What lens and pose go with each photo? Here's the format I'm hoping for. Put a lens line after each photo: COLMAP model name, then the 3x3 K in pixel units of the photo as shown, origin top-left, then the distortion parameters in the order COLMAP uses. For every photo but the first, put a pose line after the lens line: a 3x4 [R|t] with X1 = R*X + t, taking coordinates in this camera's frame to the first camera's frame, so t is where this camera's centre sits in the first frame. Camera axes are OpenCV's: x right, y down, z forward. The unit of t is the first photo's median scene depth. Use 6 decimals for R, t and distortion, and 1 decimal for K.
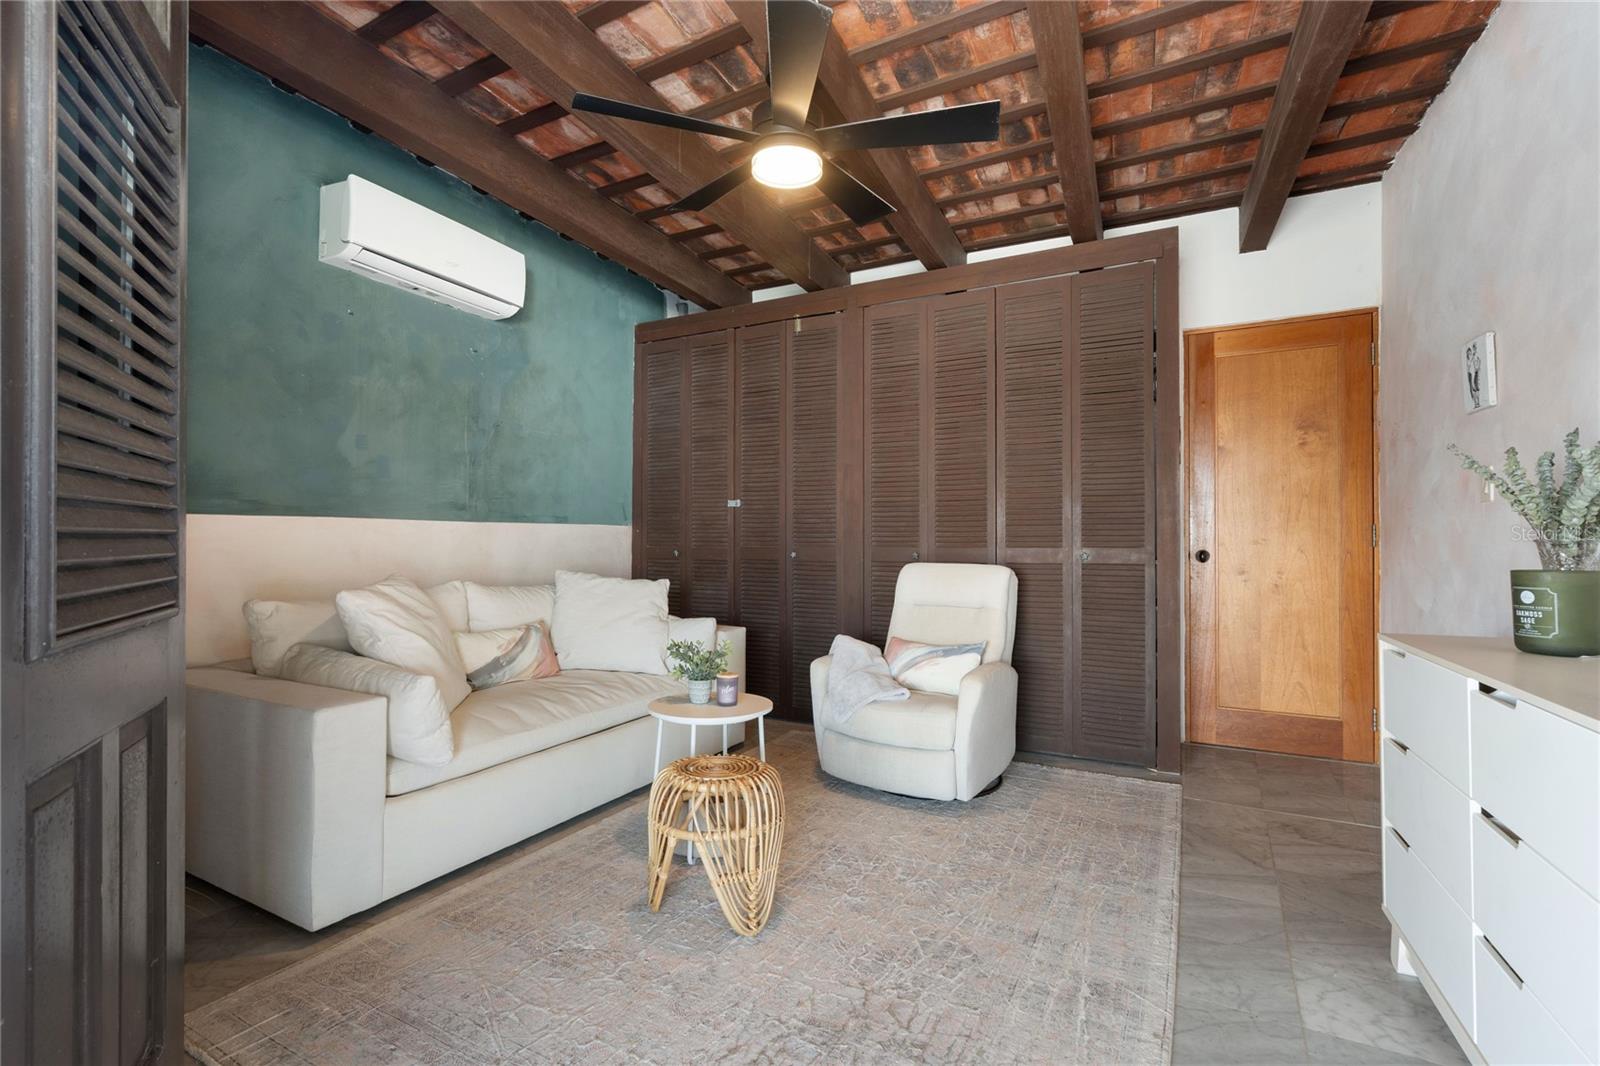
lens RADIAL K [[720.7, 0, 775.5], [0, 720.7, 533.3], [0, 0, 1]] dist [-0.004867, 0.002232]
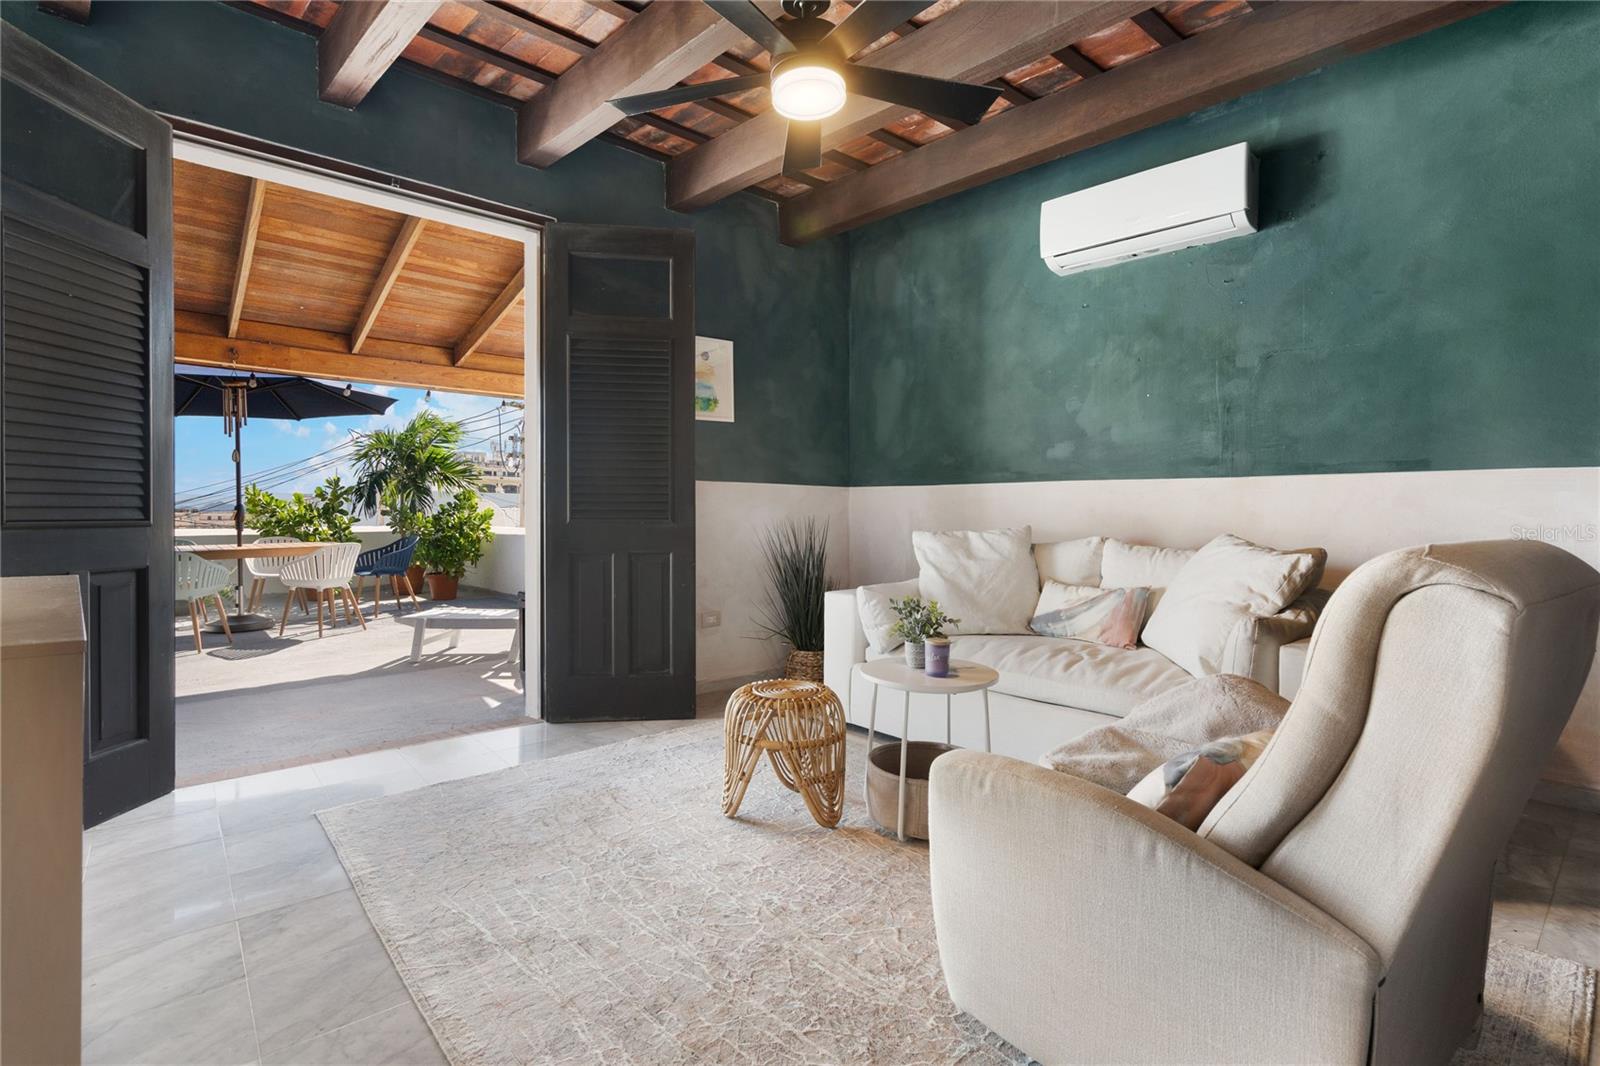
lens RADIAL K [[720.7, 0, 808.2], [0, 720.7, 519.6], [0, 0, 1]] dist [-0.004867, 0.002232]
pose [[-0.287058, 0.007102, -0.957887, 0.575968], [0.003731, 0.999973, 0.006296, 0.028780], [0.957906, -0.001766, -0.287076, 0.779618]]
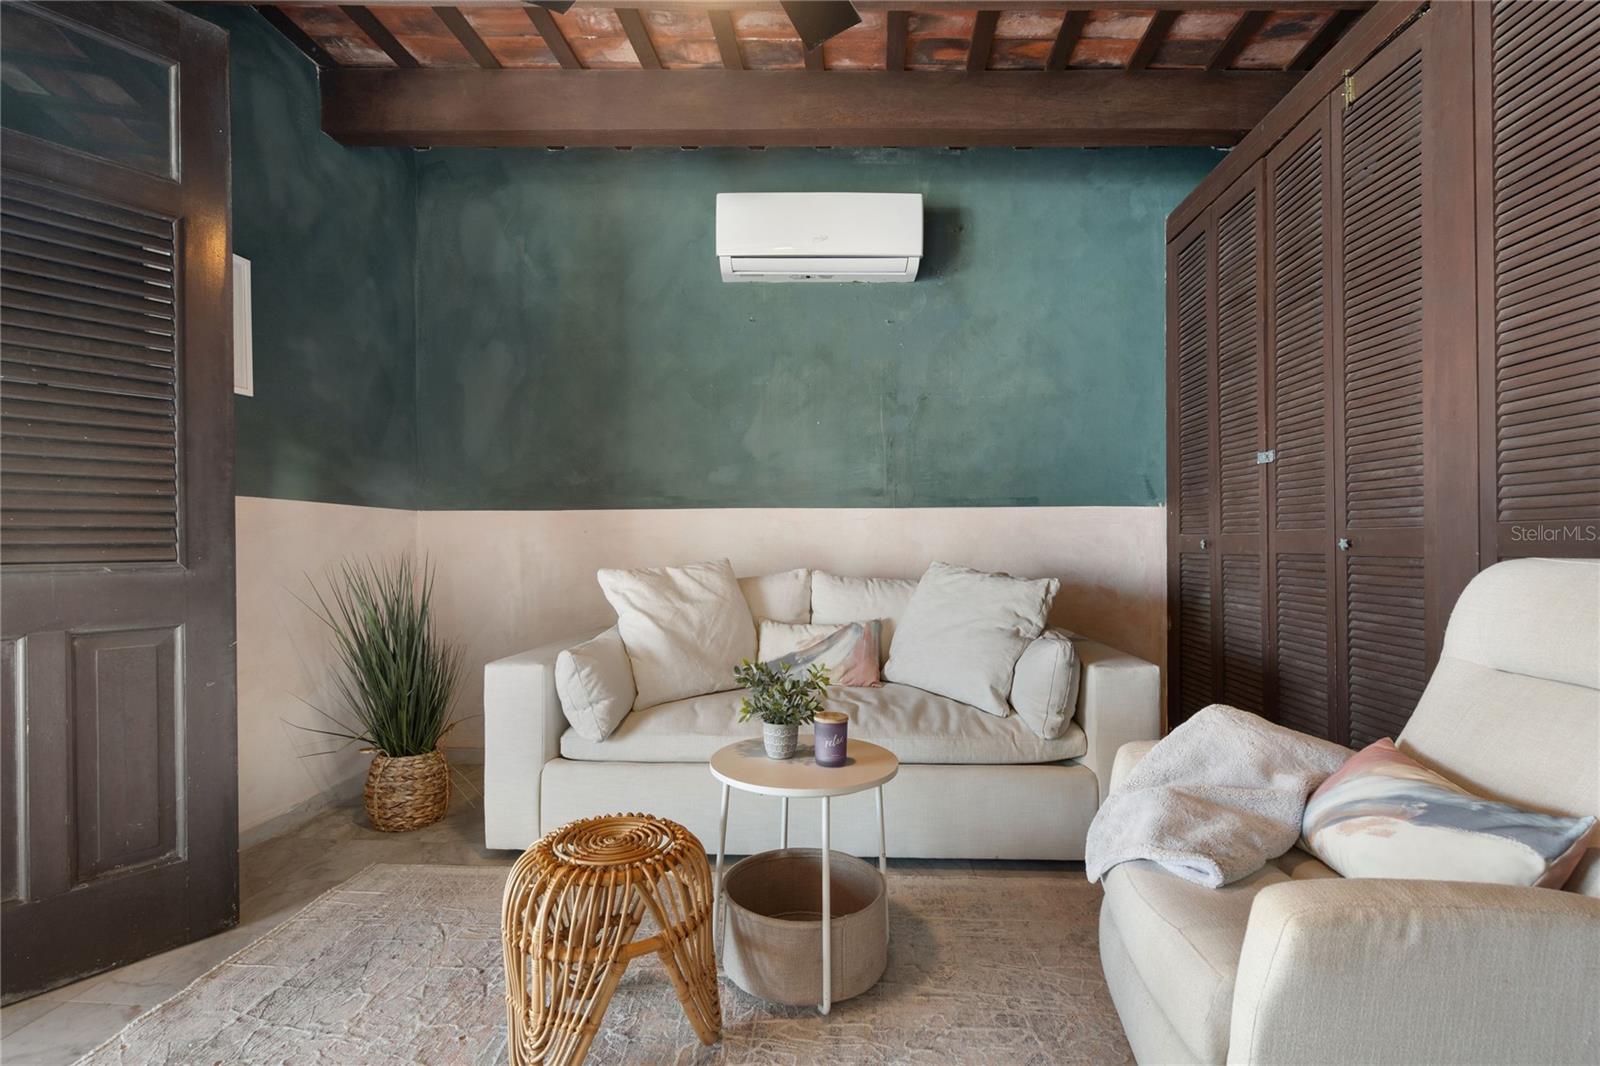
lens RADIAL K [[720.7, 0, 799.2], [0, 720.7, 541.2], [0, 0, 1]] dist [-0.004867, 0.002232]
pose [[0.454160, -0.007939, -0.890885, 0.352043], [0.014704, 0.999891, -0.001415, 0.026402], [0.890799, -0.012457, 0.454228, 0.486887]]
